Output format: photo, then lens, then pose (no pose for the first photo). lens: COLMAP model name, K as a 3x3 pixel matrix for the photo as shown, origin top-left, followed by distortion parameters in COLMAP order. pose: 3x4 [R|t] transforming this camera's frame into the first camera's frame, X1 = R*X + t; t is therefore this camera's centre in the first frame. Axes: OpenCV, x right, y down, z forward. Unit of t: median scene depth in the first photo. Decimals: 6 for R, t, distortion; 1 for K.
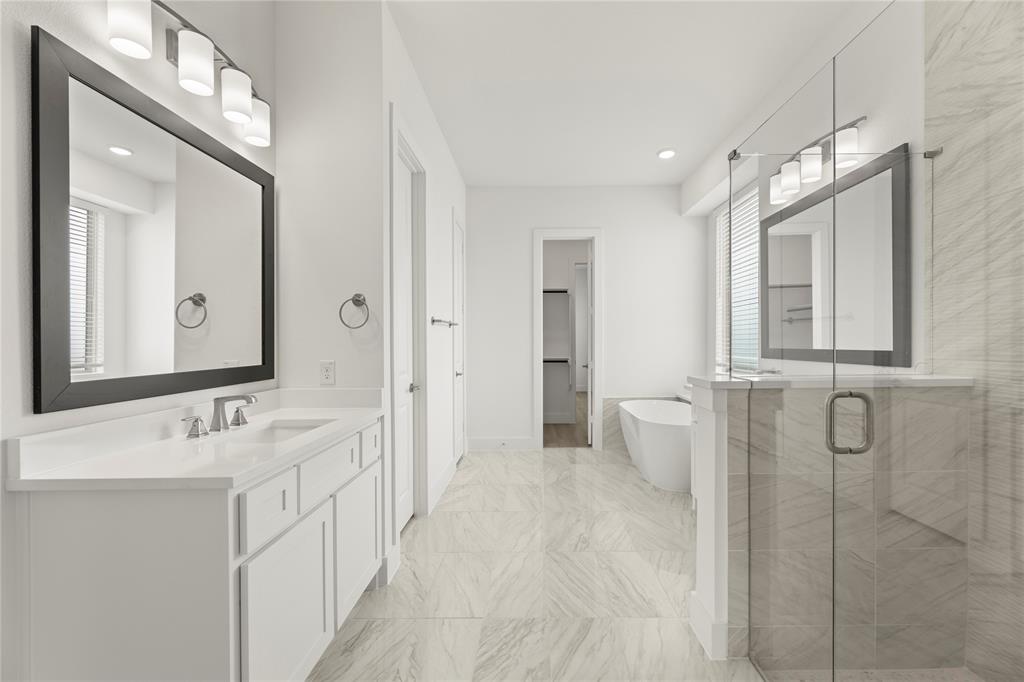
lens RADIAL K [[413.0, 0, 544.6], [0, 413.0, 337.3], [0, 0, 1]] dist [-0.001215, -0.000259]
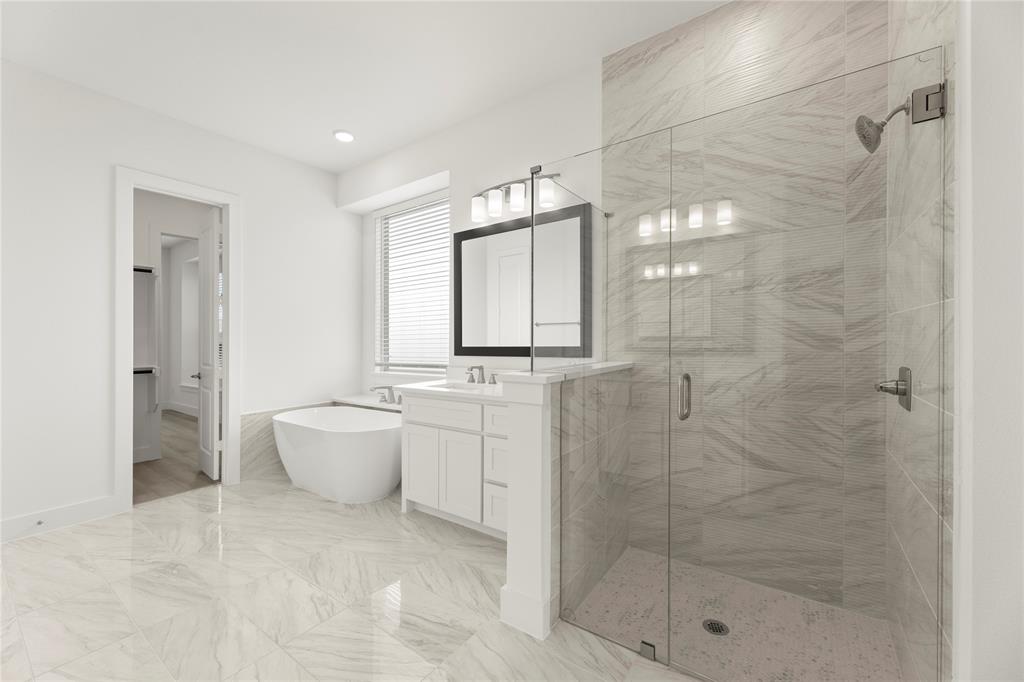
lens RADIAL K [[392.5, 0, 517.9], [0, 392.5, 337.5], [0, 0, 1]] dist [0.000648, 0.000340]
pose [[0.597543, 0.003772, 0.801828, -0.262994], [-0.001844, 0.999993, -0.003330, 0.004989], [-0.801835, 0.000511, 0.597545, 0.265407]]
